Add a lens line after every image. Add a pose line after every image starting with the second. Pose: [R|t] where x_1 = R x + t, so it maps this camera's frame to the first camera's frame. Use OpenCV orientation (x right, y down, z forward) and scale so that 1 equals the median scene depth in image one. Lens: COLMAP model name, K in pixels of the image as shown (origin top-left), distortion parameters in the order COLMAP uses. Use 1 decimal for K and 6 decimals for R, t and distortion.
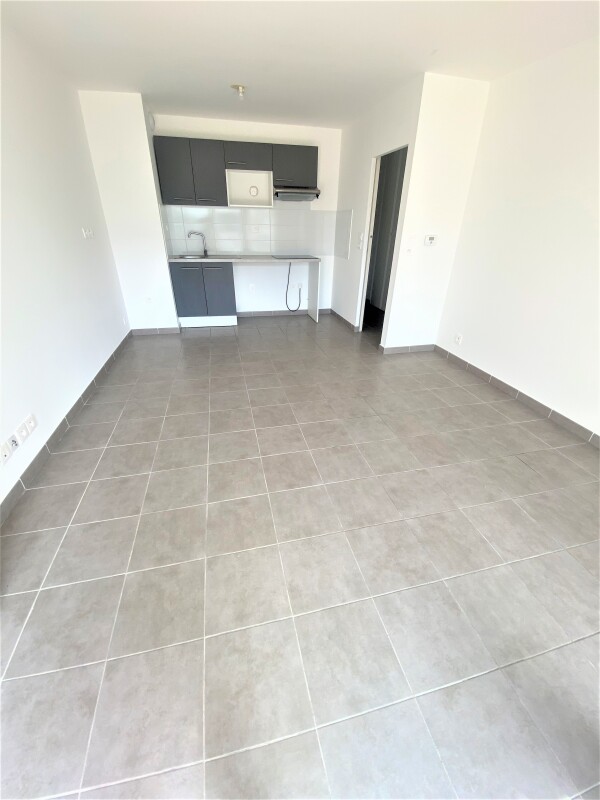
lens RADIAL K [[319.5, 0, 292.1], [0, 319.5, 404.3], [0, 0, 1]] dist [0.001273, -0.008232]
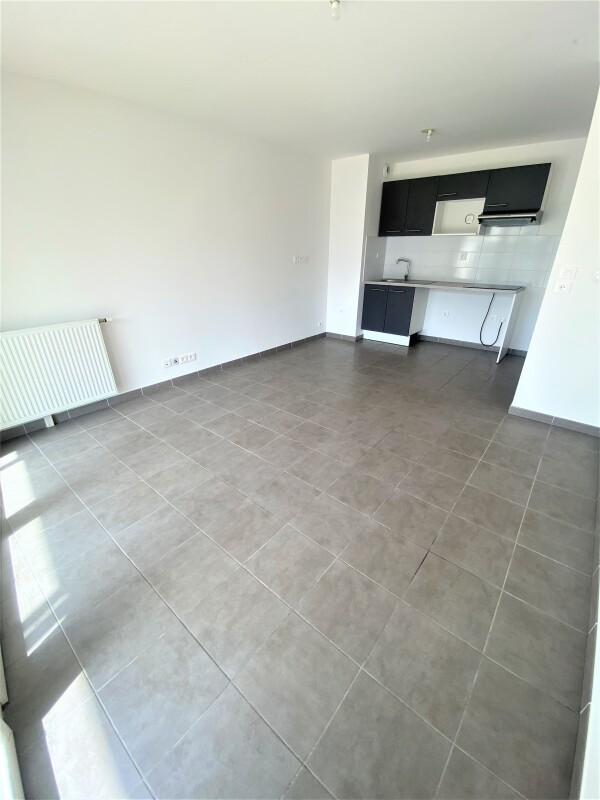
lens RADIAL K [[327.6, 0, 300.0], [0, 327.6, 400.0], [0, 0, 1]] dist [0.002495, -0.000437]
pose [[0.595303, 0.323098, -0.735678, 0.935133], [-0.385825, 0.918073, 0.090997, -0.111855], [0.704807, 0.229673, 0.671191, 0.193134]]
